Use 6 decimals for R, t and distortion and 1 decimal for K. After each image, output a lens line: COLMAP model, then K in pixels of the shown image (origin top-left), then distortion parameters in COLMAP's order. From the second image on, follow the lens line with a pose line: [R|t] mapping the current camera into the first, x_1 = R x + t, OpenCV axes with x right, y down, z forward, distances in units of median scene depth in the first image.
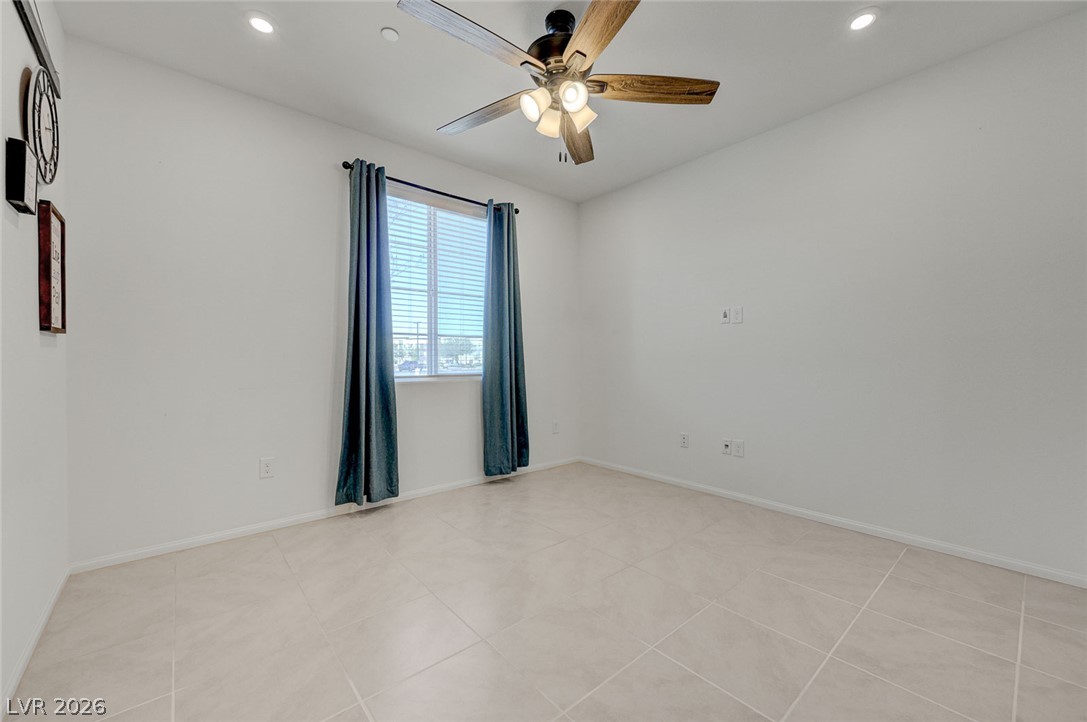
lens RADIAL K [[431.4, 0, 548.3], [0, 431.4, 362.1], [0, 0, 1]] dist [-0.001489, -0.000330]
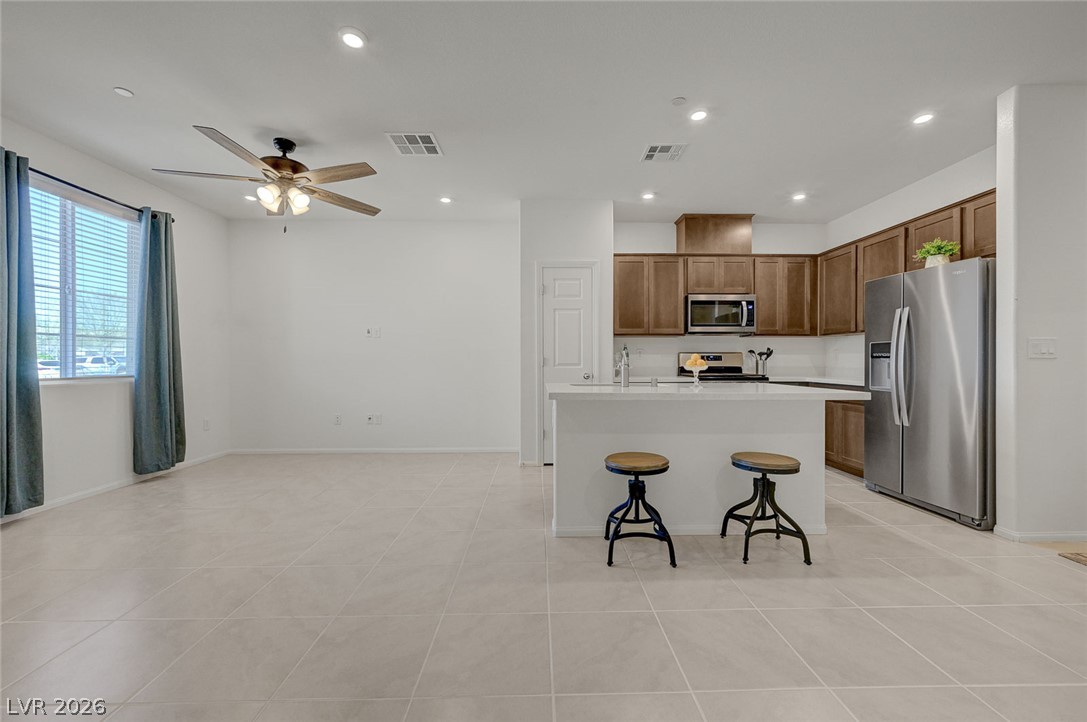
lens RADIAL K [[431.4, 0, 548.3], [0, 431.4, 362.1], [0, 0, 1]] dist [-0.001489, -0.000330]
pose [[0.636999, -0.000826, 0.770864, -0.313902], [0.004384, 0.999987, -0.002552, 0.003054], [-0.770852, 0.005005, 0.636994, -0.396463]]
